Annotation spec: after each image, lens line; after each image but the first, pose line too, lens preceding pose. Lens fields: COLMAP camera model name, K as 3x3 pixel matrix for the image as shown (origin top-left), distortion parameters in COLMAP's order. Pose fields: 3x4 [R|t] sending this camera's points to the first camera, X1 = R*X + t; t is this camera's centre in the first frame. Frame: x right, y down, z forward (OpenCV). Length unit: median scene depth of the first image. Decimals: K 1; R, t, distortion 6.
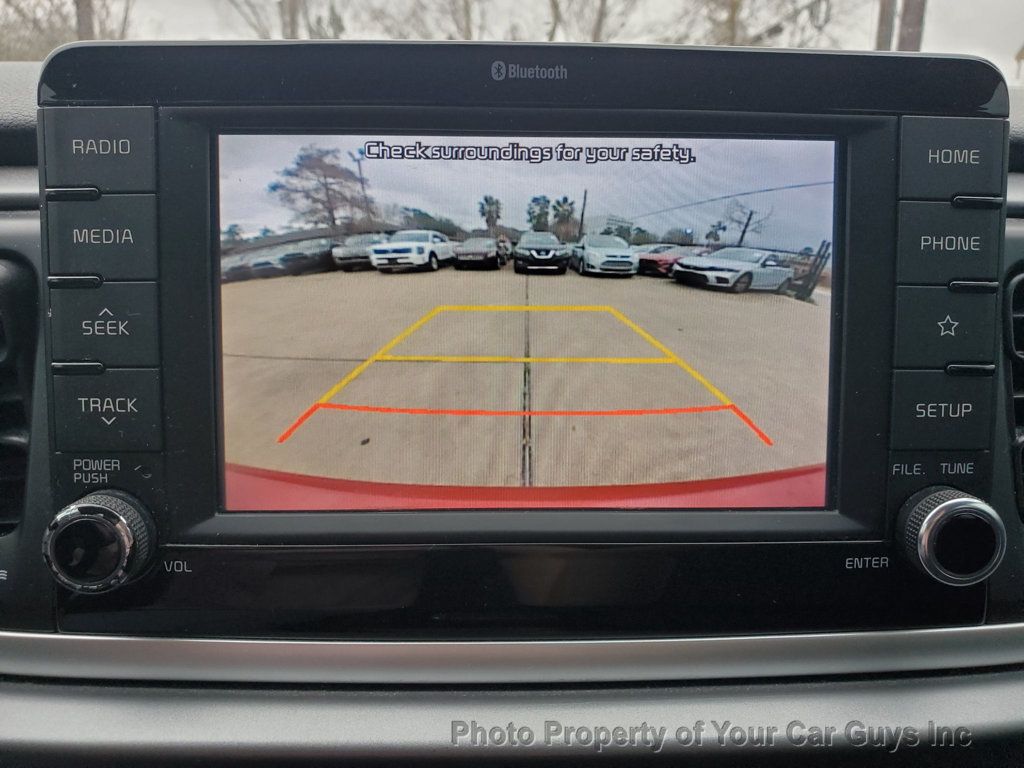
lens RADIAL K [[799.2, 0, 510.6], [0, 799.2, 382.4], [0, 0, 1]] dist [0.004973, 0.016267]
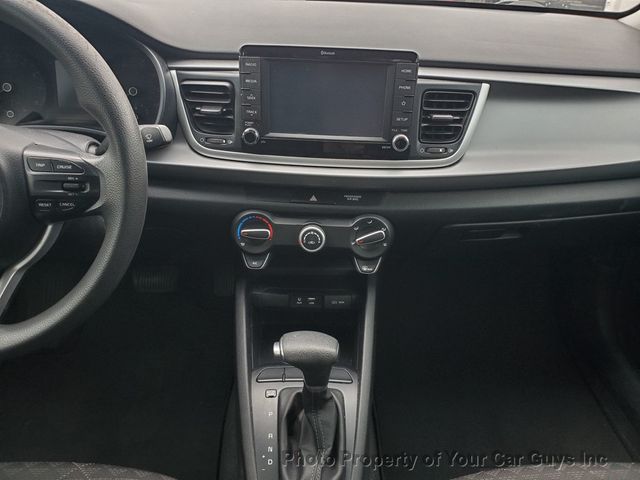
lens RADIAL K [[499.5, 0, 321.2], [0, 499.5, 235.2], [0, 0, 1]] dist [0.004973, 0.016267]
pose [[0.992366, 0.067270, -0.103364, 0.401975], [-0.033027, 0.952482, 0.302798, -0.225585], [0.118822, -0.297073, 0.947433, -2.514627]]
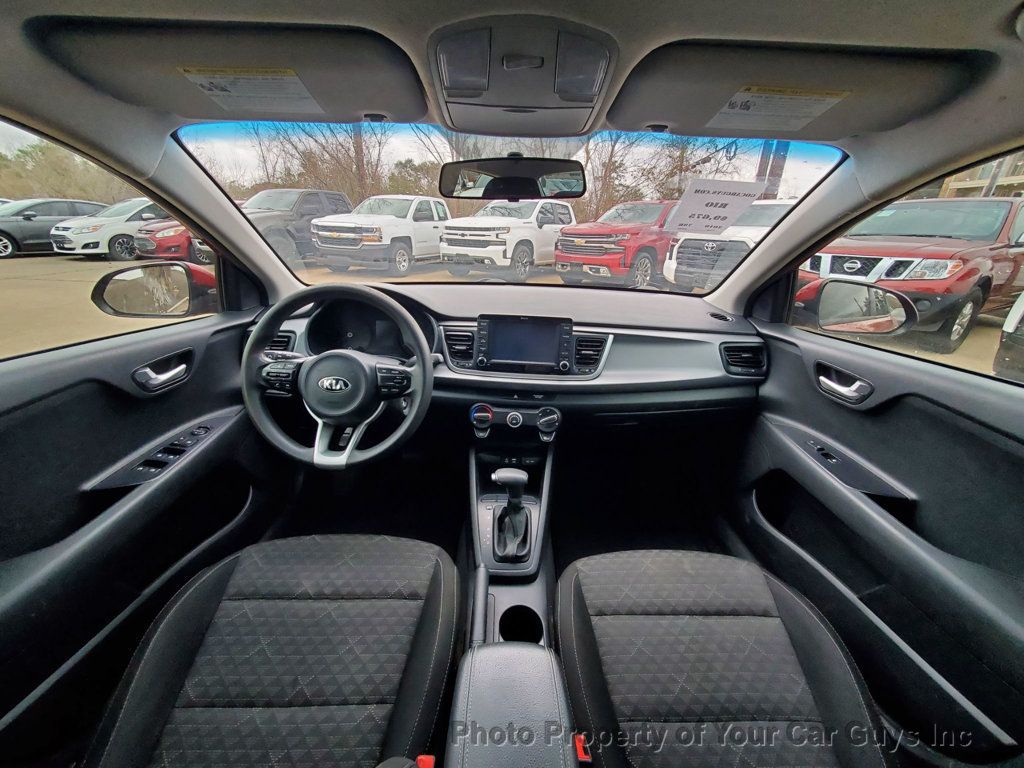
lens RADIAL K [[407.5, 0, 512.6], [0, 407.5, 386.4], [0, 0, 1]] dist [0.003860, 0.000167]
pose [[0.986761, 0.063037, -0.149429, 0.689945], [-0.041010, 0.988412, 0.146152, -0.272967], [0.156910, -0.138089, 0.977911, -4.136667]]
